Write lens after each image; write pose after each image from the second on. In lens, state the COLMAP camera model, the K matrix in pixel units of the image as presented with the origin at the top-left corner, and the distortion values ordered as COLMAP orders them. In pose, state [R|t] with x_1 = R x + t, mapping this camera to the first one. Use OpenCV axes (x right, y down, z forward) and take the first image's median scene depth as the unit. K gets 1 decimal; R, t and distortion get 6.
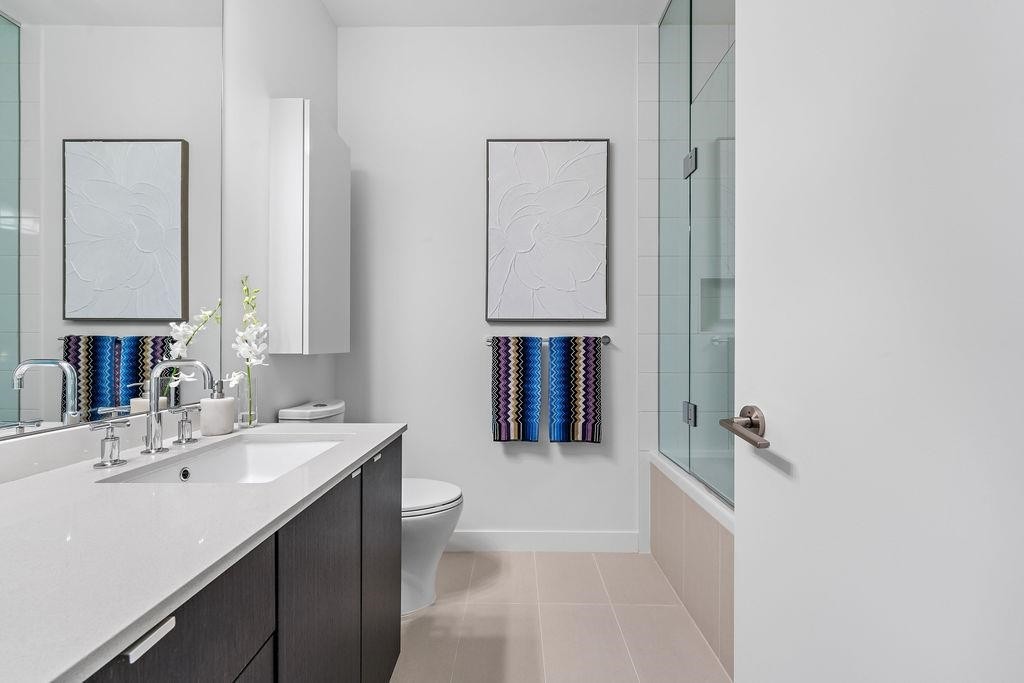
lens RADIAL K [[416.5, 0, 516.6], [0, 416.5, 342.6], [0, 0, 1]] dist [0.007411, -0.001374]
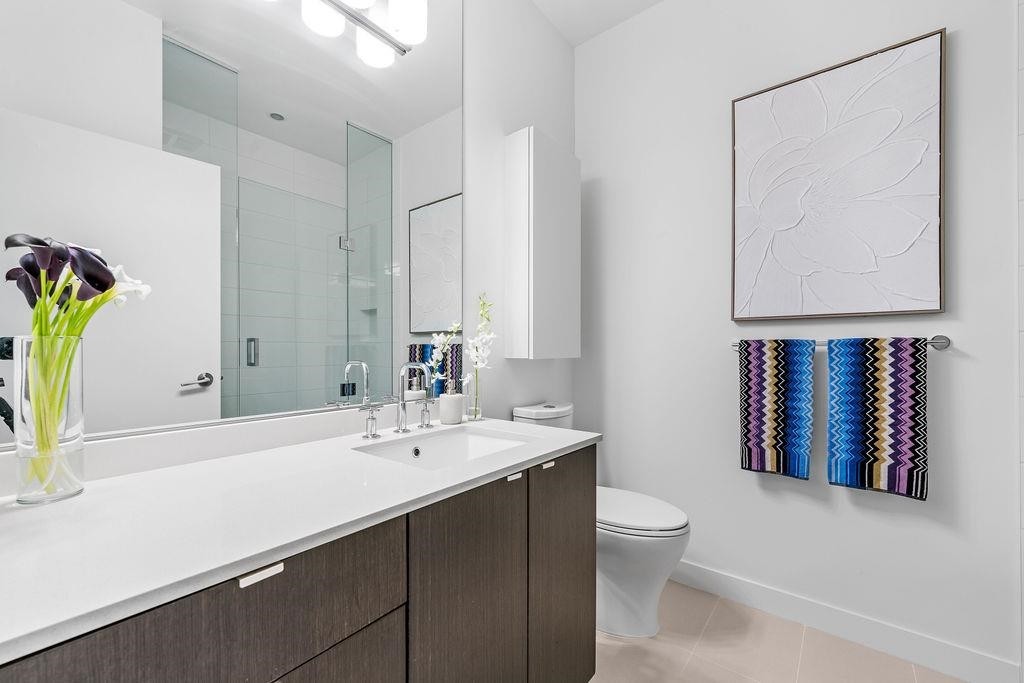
lens RADIAL K [[416.5, 0, 509.3], [0, 416.5, 347.1], [0, 0, 1]] dist [0.007411, -0.001374]
pose [[0.780418, -0.005639, -0.625232, 0.103489], [0.005707, 0.999982, -0.001895, -0.001261], [0.625232, -0.002089, 0.780436, 0.082397]]
